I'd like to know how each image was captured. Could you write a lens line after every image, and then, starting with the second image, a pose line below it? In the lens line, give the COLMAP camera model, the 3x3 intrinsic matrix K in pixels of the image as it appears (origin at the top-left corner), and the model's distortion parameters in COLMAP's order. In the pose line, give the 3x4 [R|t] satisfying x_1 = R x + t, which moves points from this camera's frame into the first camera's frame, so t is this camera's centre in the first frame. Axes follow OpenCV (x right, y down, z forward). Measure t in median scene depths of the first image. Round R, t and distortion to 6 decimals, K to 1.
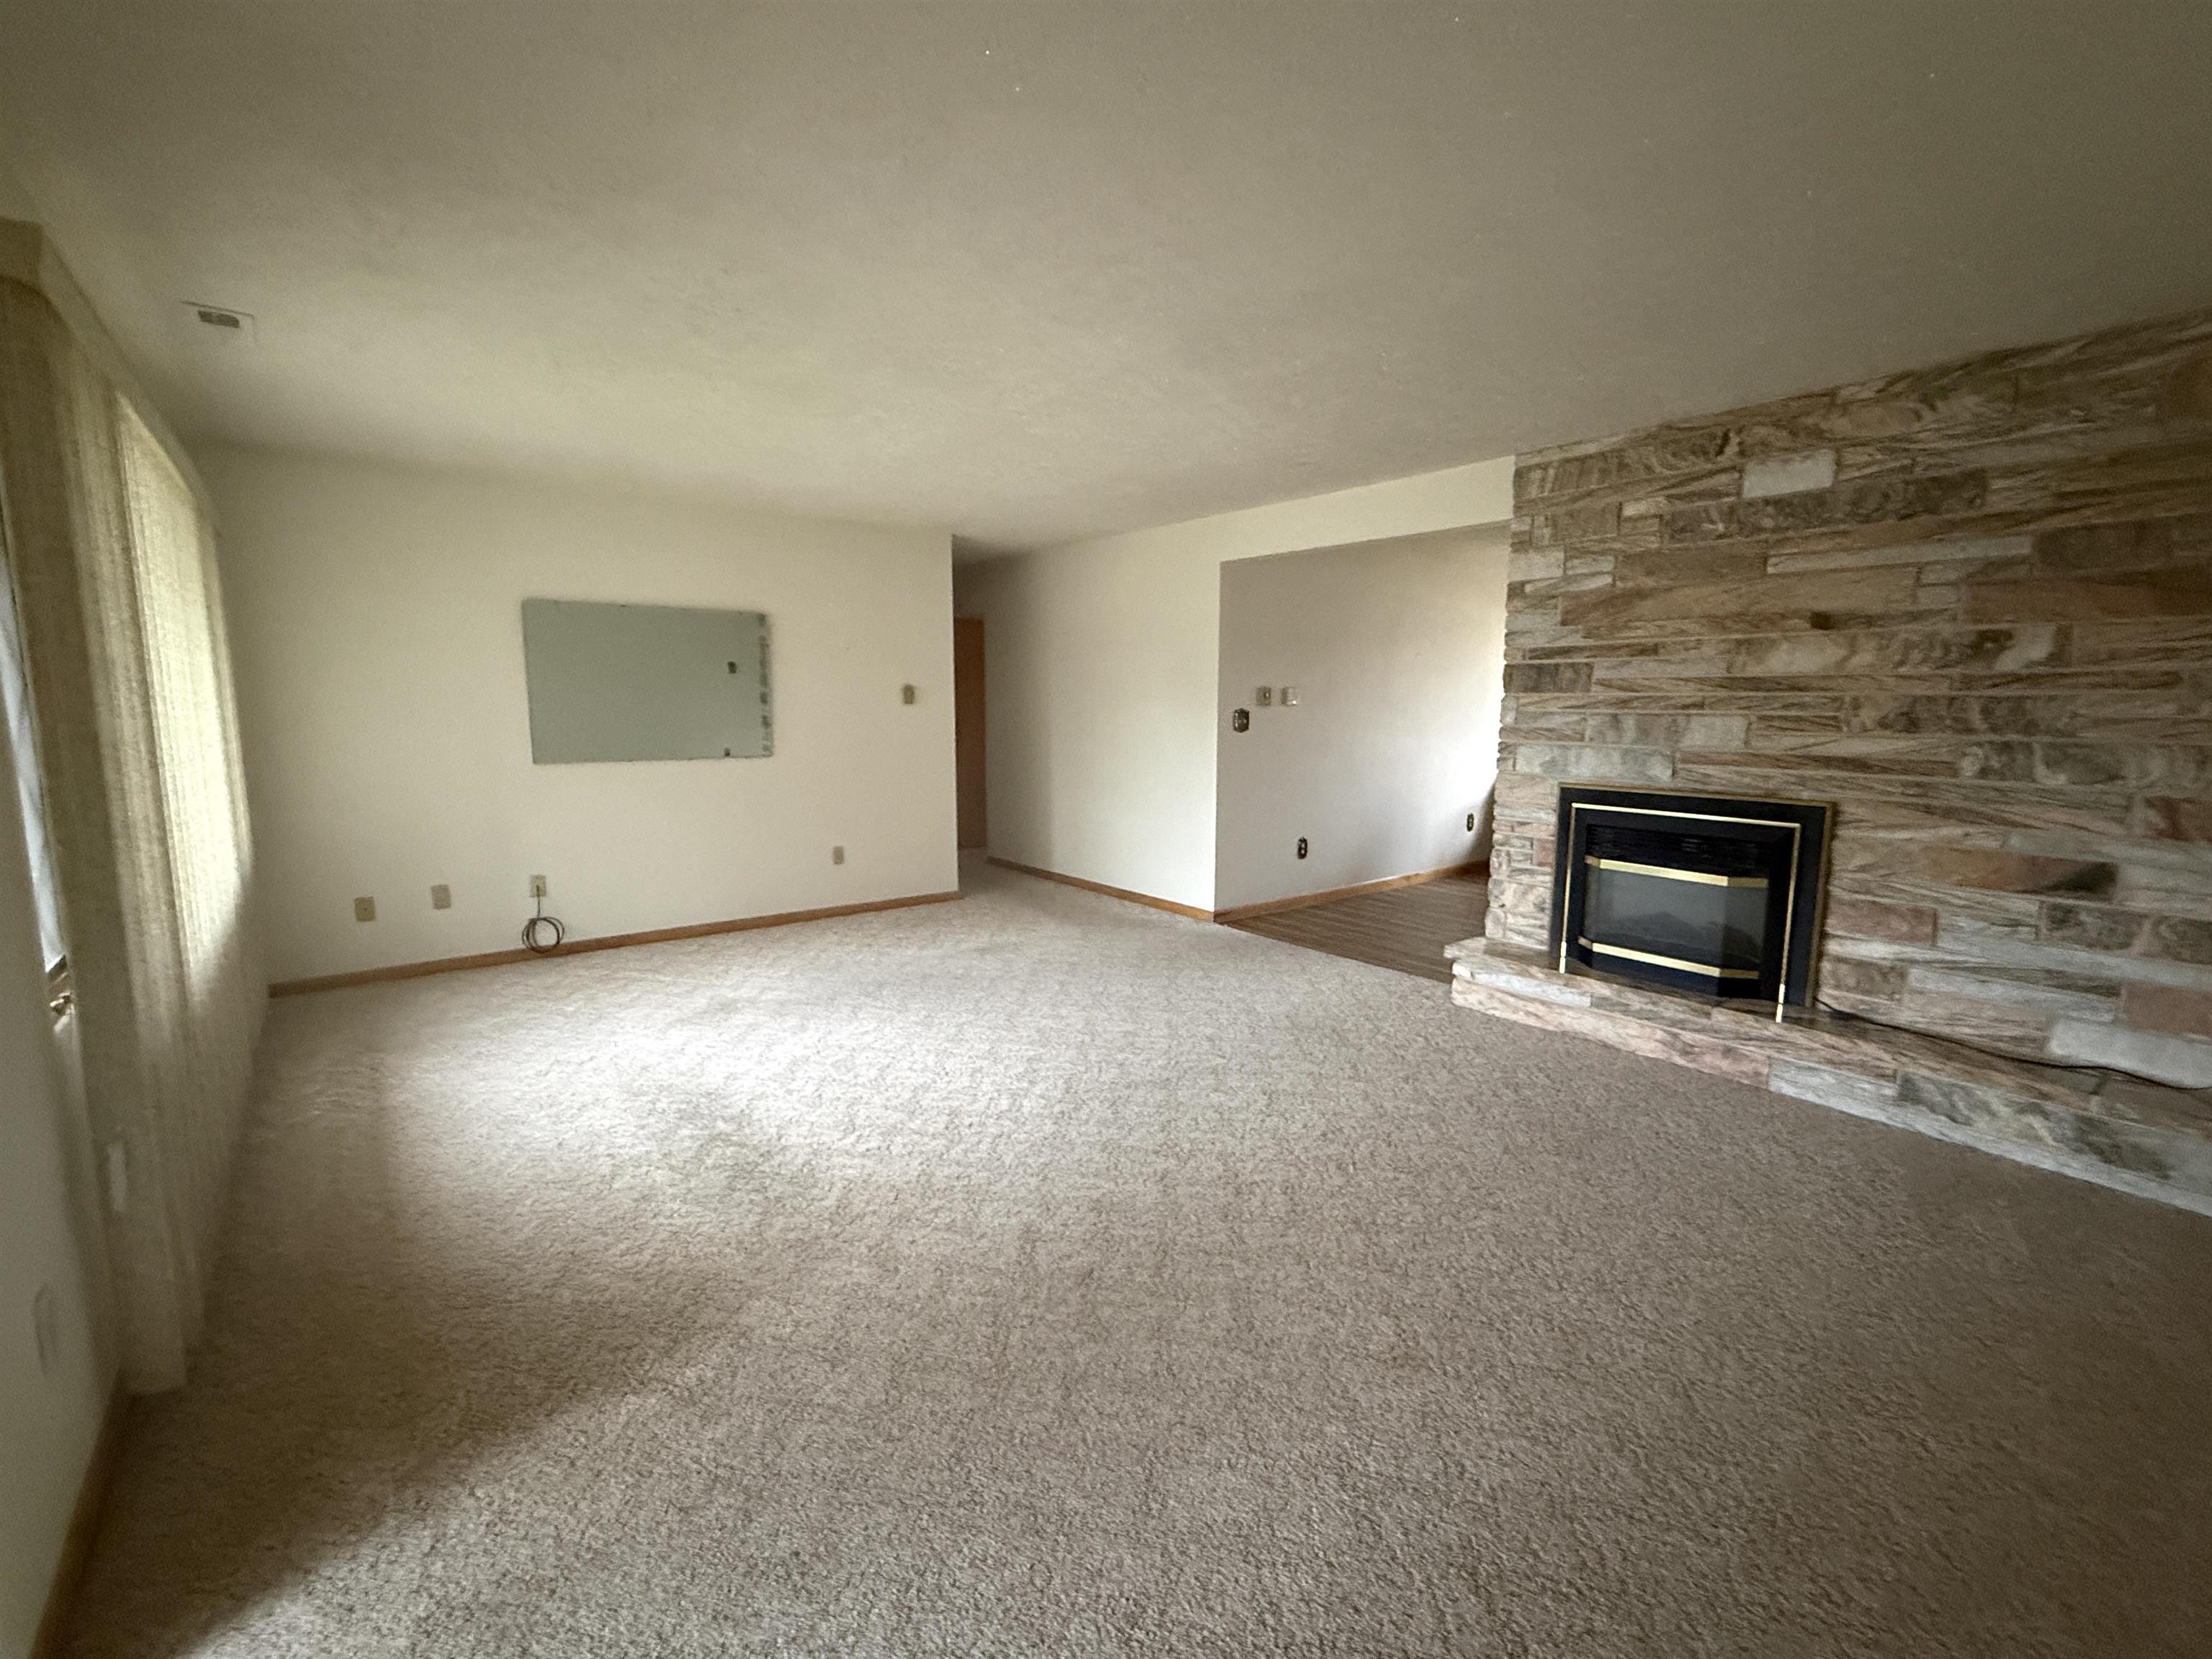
lens RADIAL K [[960.7, 0, 1102.1], [0, 960.7, 829.0], [0, 0, 1]] dist [-0.001057, -0.001040]
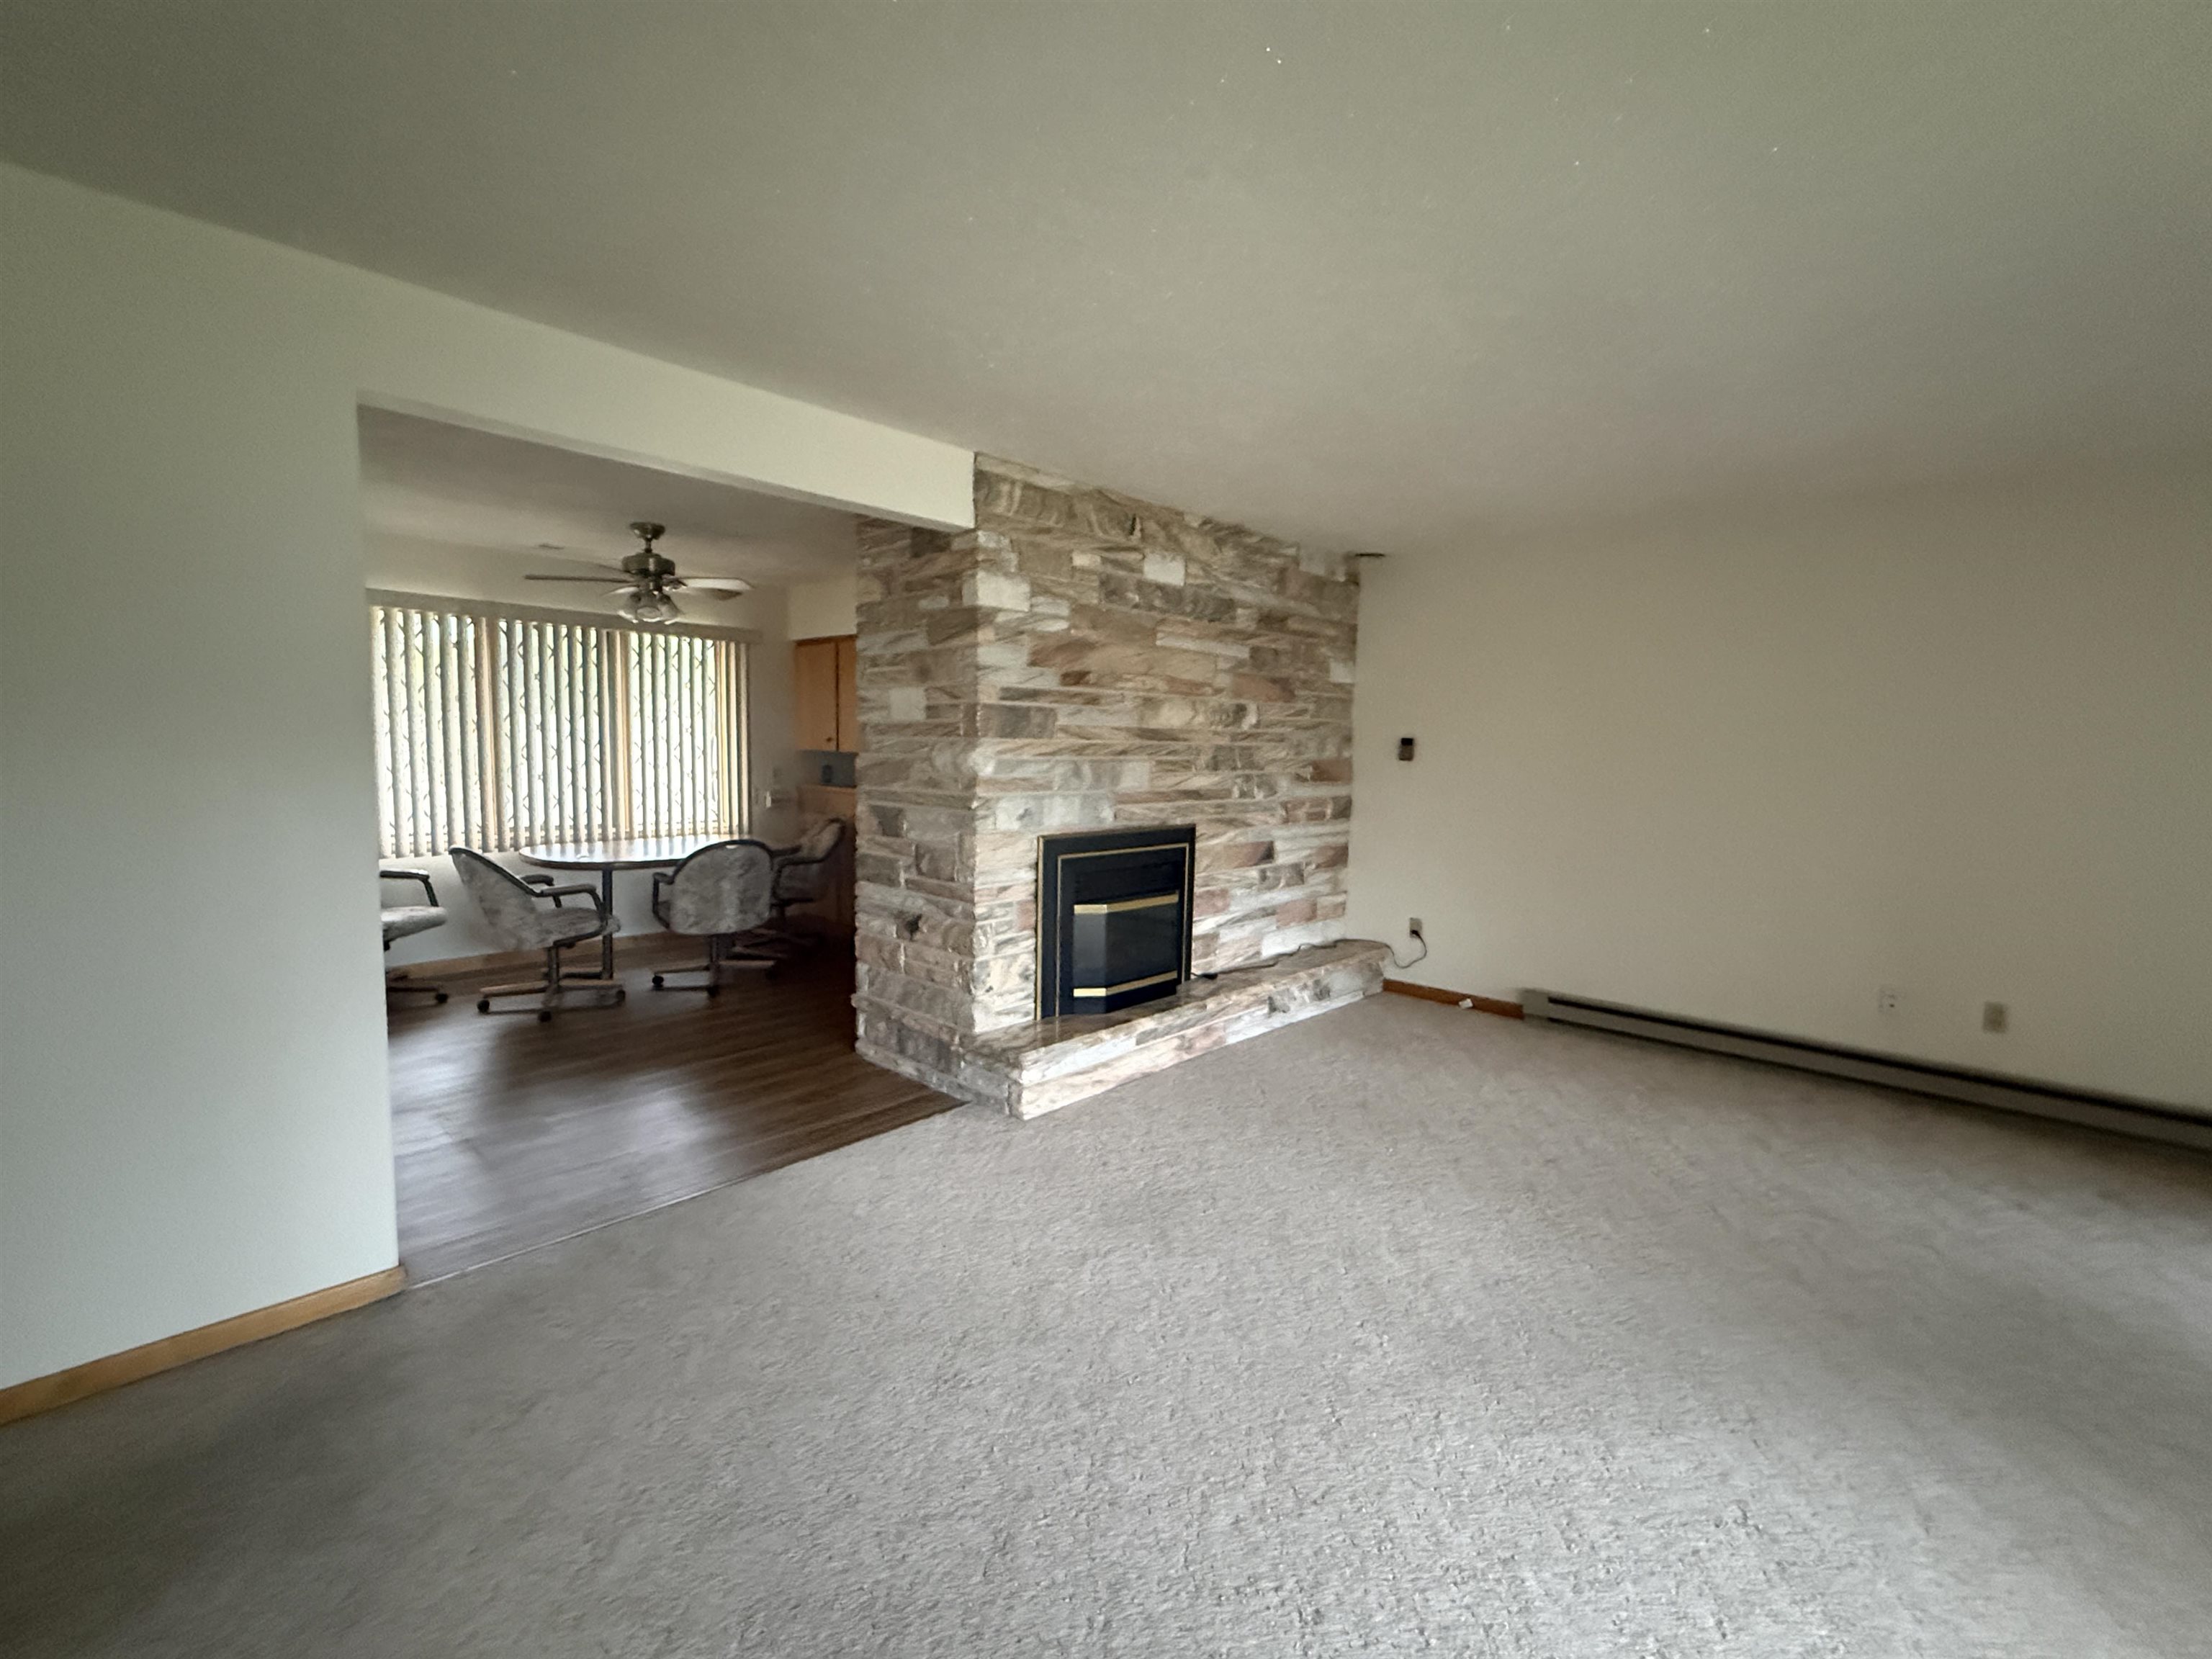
lens RADIAL K [[960.7, 0, 1100.9], [0, 960.7, 827.3], [0, 0, 1]] dist [-0.001057, -0.001040]
pose [[-0.148499, -0.092805, 0.984548, -0.516253], [0.114398, 0.987291, 0.110318, -0.177735], [-0.982273, 0.129012, -0.135995, 1.250852]]
